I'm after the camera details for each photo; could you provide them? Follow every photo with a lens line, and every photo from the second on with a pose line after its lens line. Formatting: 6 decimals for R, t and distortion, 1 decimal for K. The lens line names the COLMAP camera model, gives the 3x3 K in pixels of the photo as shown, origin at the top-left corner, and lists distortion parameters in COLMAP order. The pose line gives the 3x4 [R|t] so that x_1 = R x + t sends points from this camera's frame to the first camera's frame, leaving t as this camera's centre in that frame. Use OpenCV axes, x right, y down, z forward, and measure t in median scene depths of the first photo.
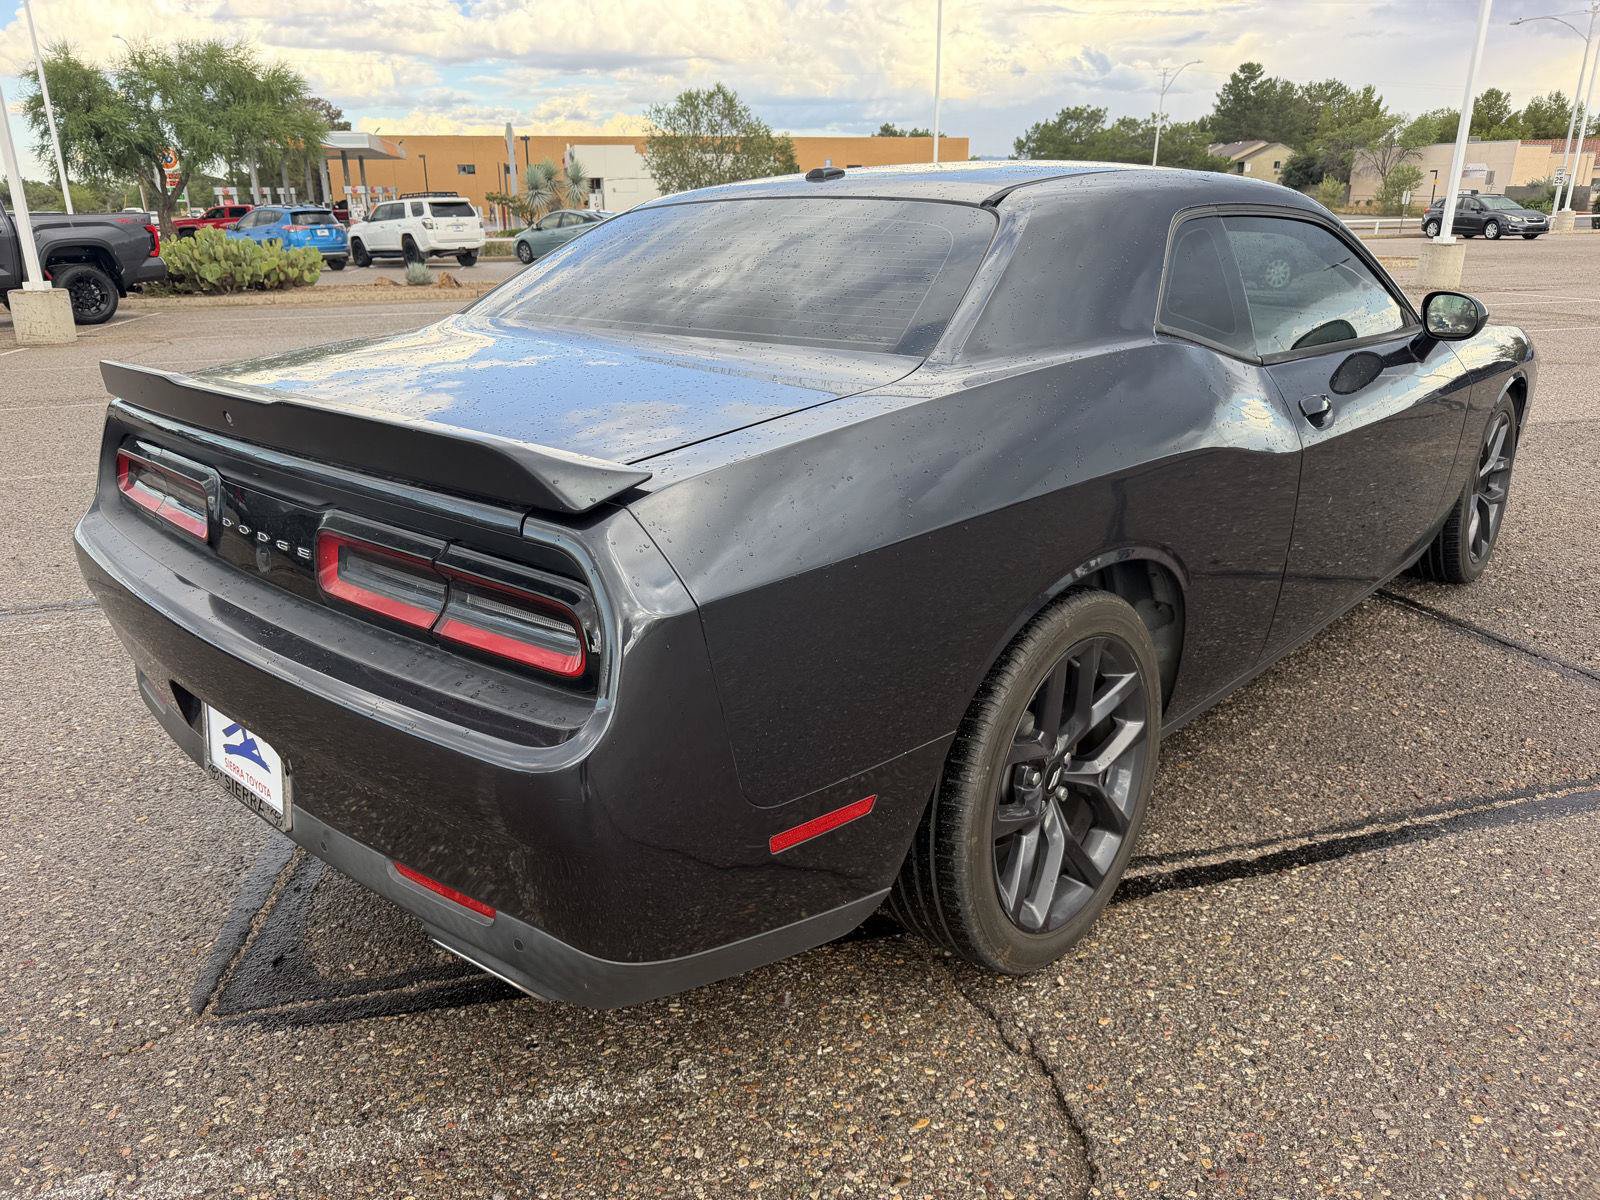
lens RADIAL K [[1157.7, 0, 800.0], [0, 1157.7, 600.0], [0, 0, 1]] dist [-0.004195, -0.004764]
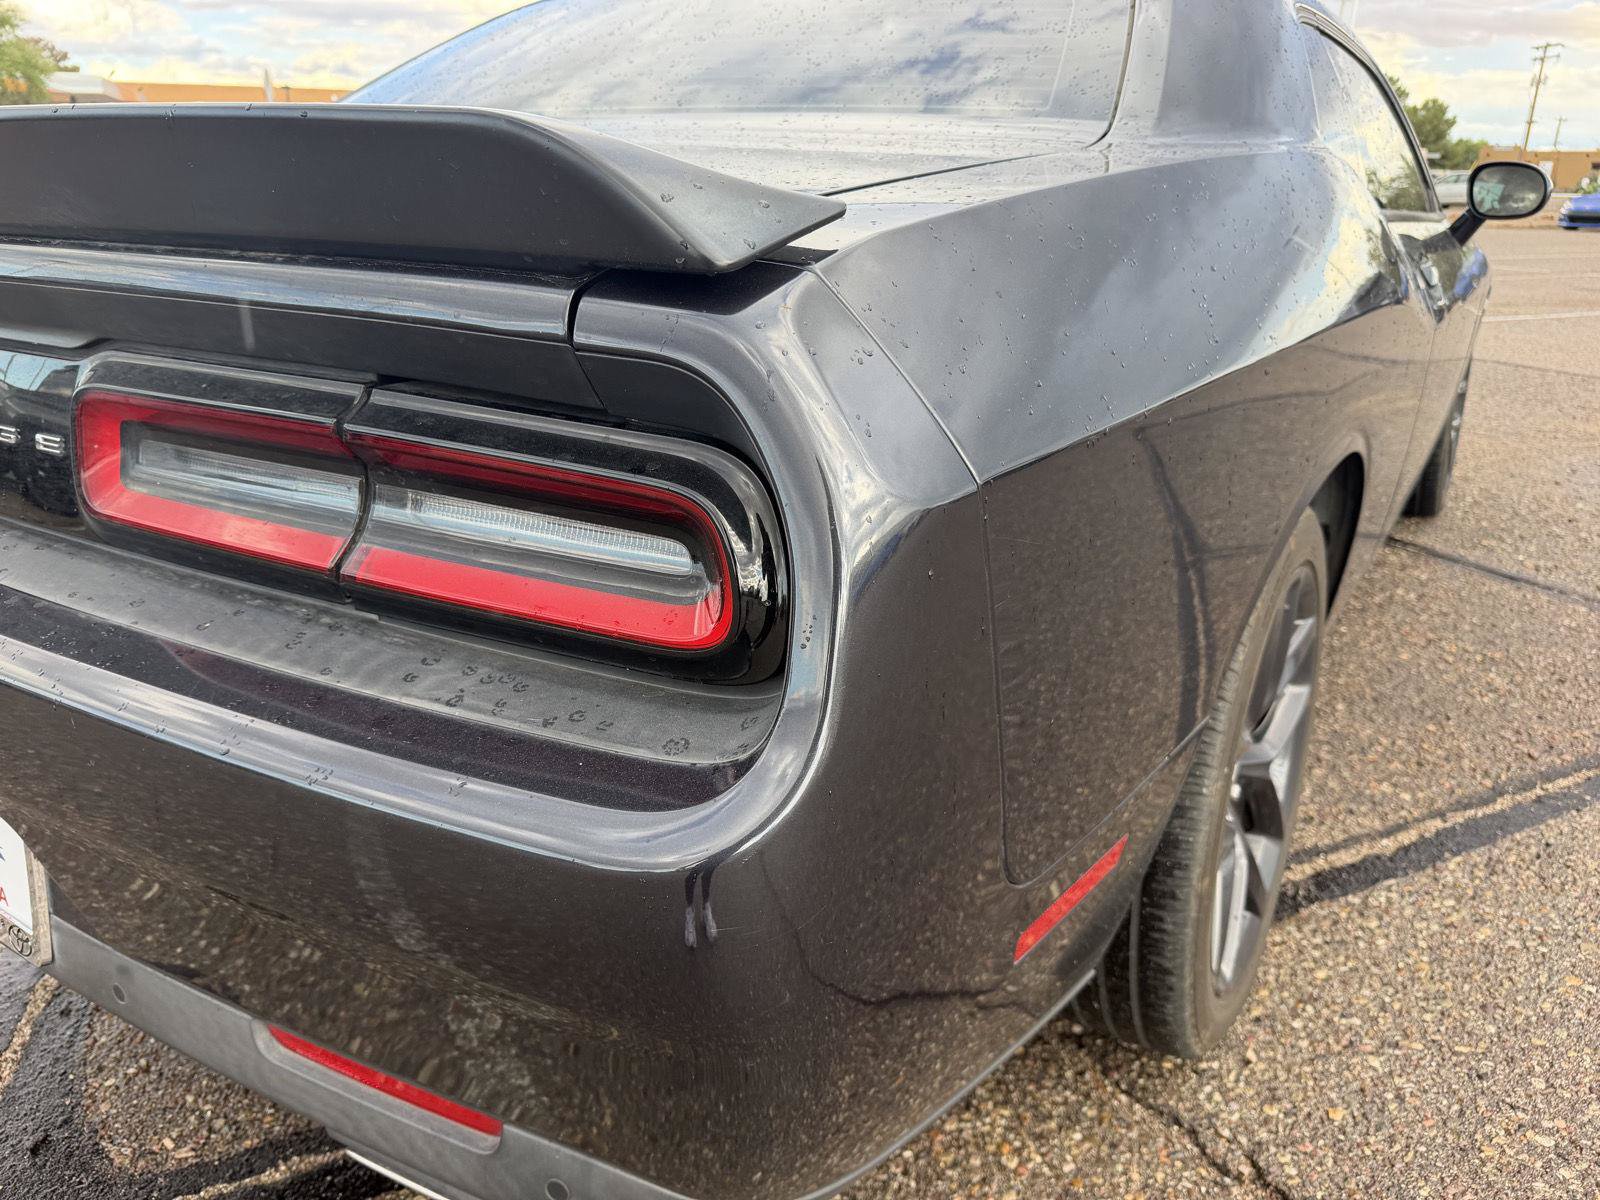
lens RADIAL K [[1190.3, 0, 804.4], [0, 1190.3, 603.8], [0, 0, 1]] dist [-0.058238, 0.047828]
pose [[0.985390, -0.041057, 0.165290, -0.151116], [0.037205, 0.998961, 0.026334, 0.025024], [-0.166199, -0.019800, 0.985893, 0.347409]]
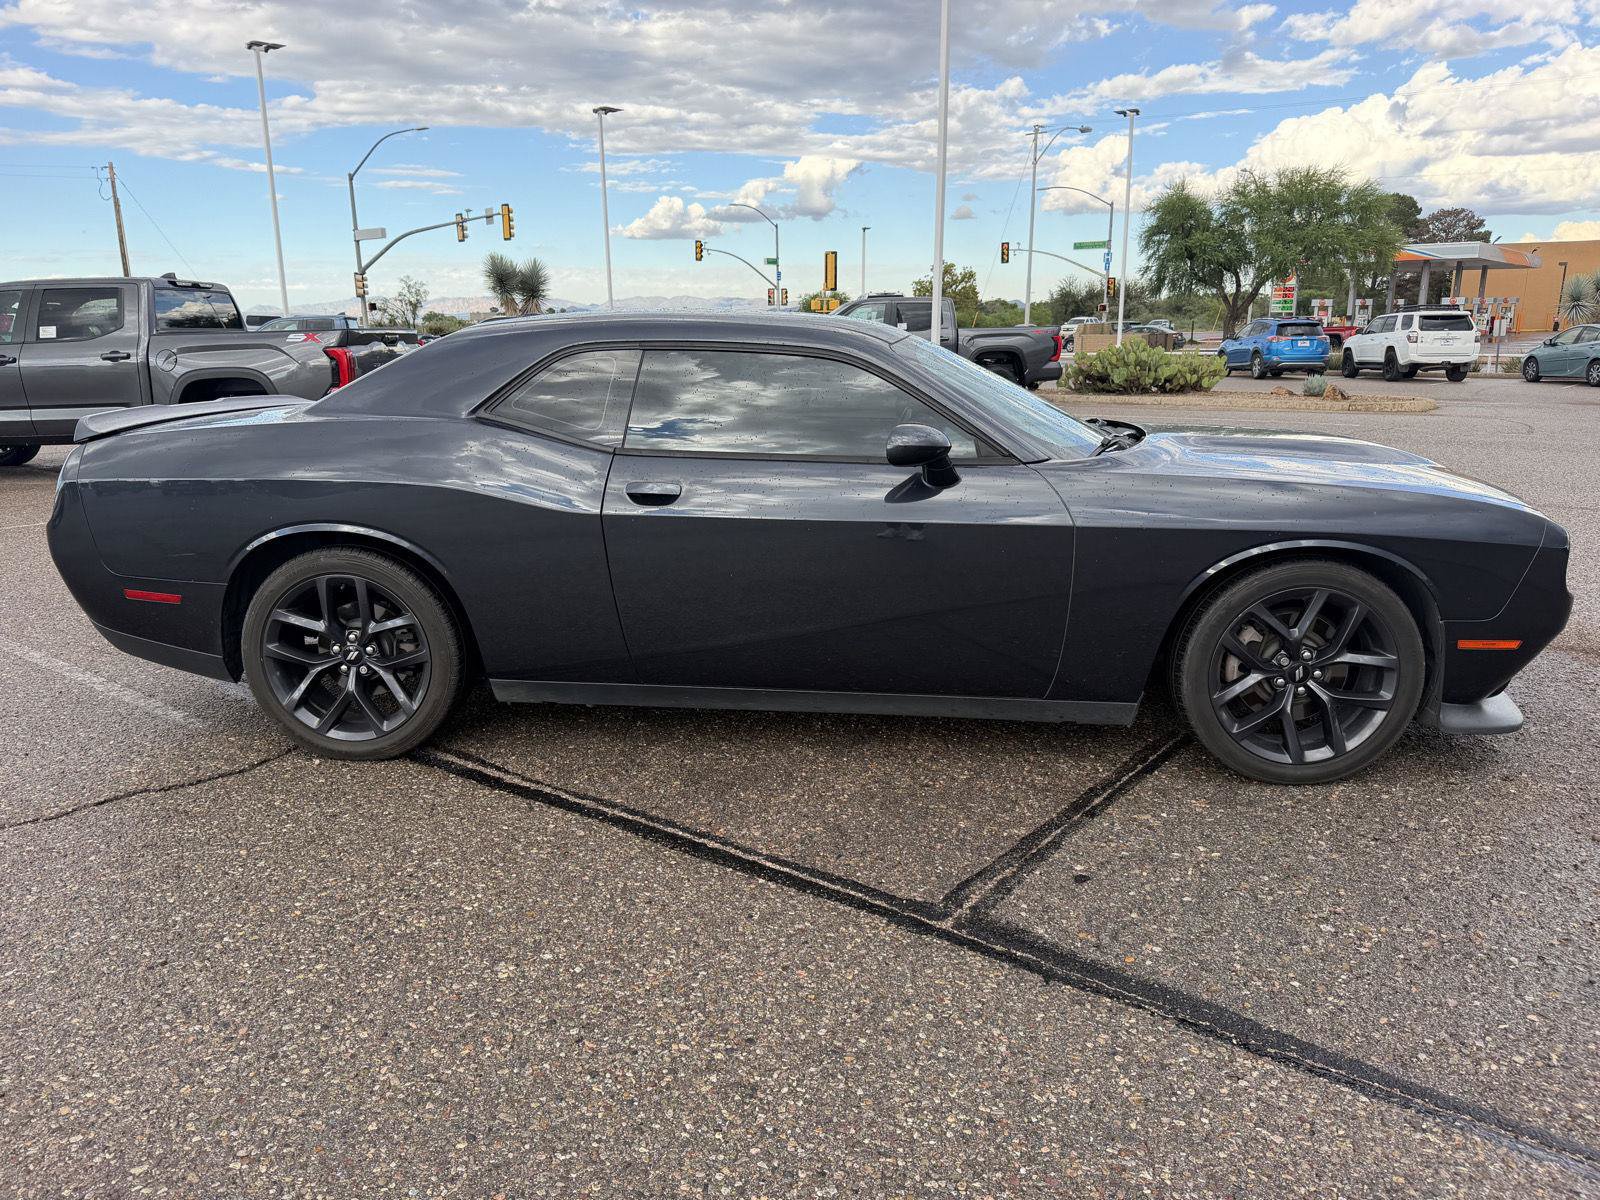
lens RADIAL K [[1168.7, 0, 801.7], [0, 1168.7, 575.1], [0, 0, 1]] dist [0.004922, -0.006576]
pose [[0.634962, 0.167750, -0.754111, 2.029576], [-0.249996, 0.968235, 0.004885, -0.147663], [0.730976, 0.185423, 0.656729, 0.322142]]
